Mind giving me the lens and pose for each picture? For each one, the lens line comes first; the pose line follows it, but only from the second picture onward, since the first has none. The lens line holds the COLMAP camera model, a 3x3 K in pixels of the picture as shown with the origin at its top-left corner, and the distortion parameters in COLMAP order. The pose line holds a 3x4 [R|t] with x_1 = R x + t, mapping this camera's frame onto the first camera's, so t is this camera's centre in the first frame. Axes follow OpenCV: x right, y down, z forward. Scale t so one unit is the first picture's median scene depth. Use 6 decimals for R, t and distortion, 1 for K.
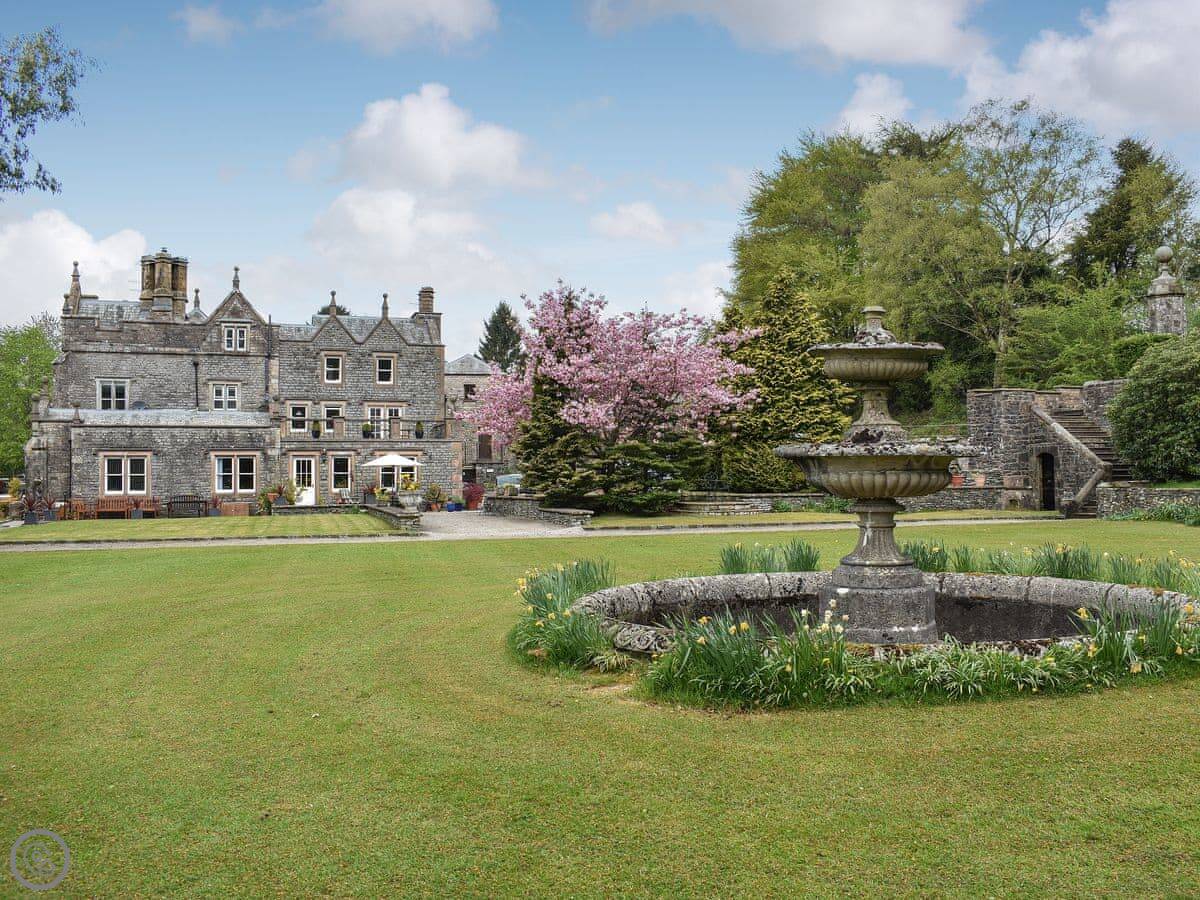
lens RADIAL K [[1073.1, 0, 633.5], [0, 1073.1, 451.9], [0, 0, 1]] dist [-0.089833, 0.003314]
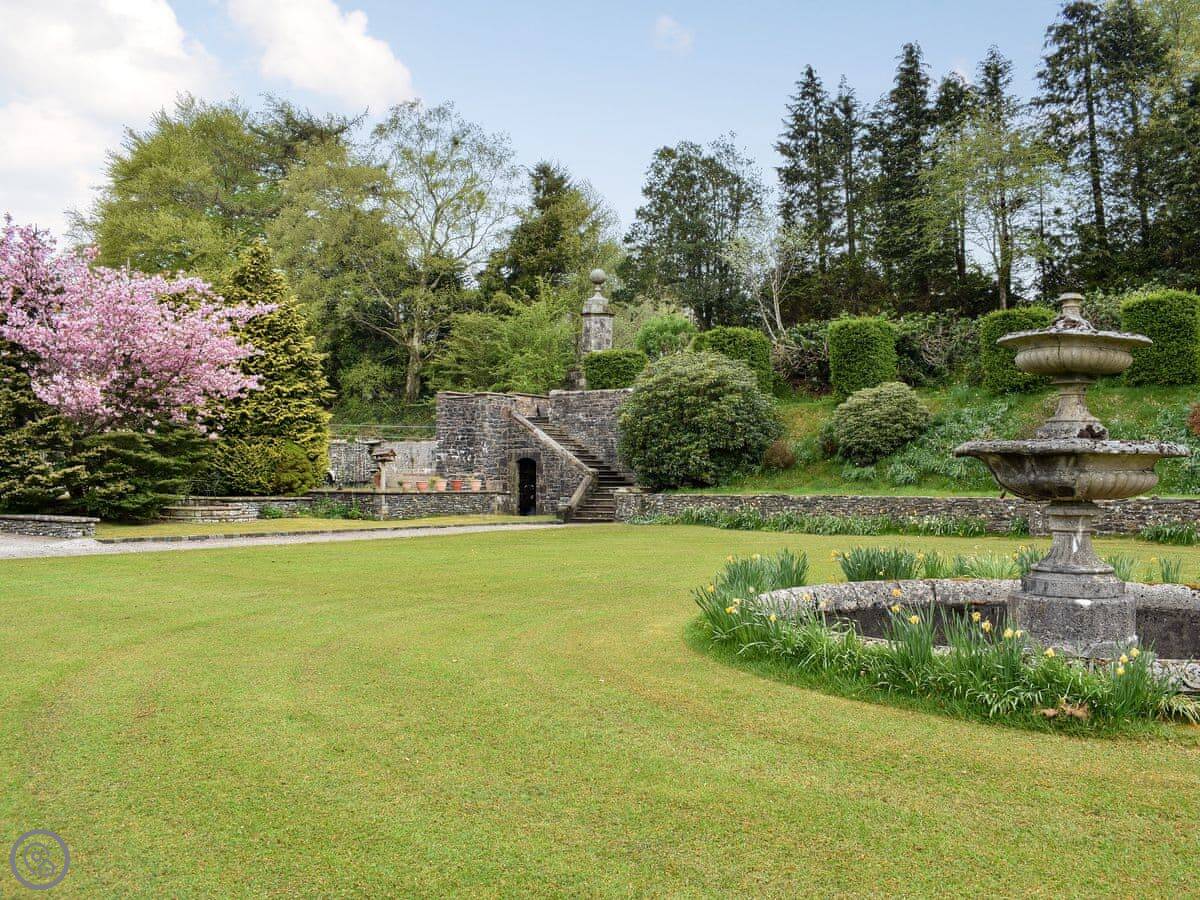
lens RADIAL K [[1073.1, 0, 633.5], [0, 1073.1, 451.9], [0, 0, 1]] dist [-0.089833, 0.003314]
pose [[0.781914, 0.029172, 0.622703, -0.172738], [-0.026260, 0.999559, -0.013852, 0.006446], [-0.622833, -0.005521, 0.782335, 0.140189]]
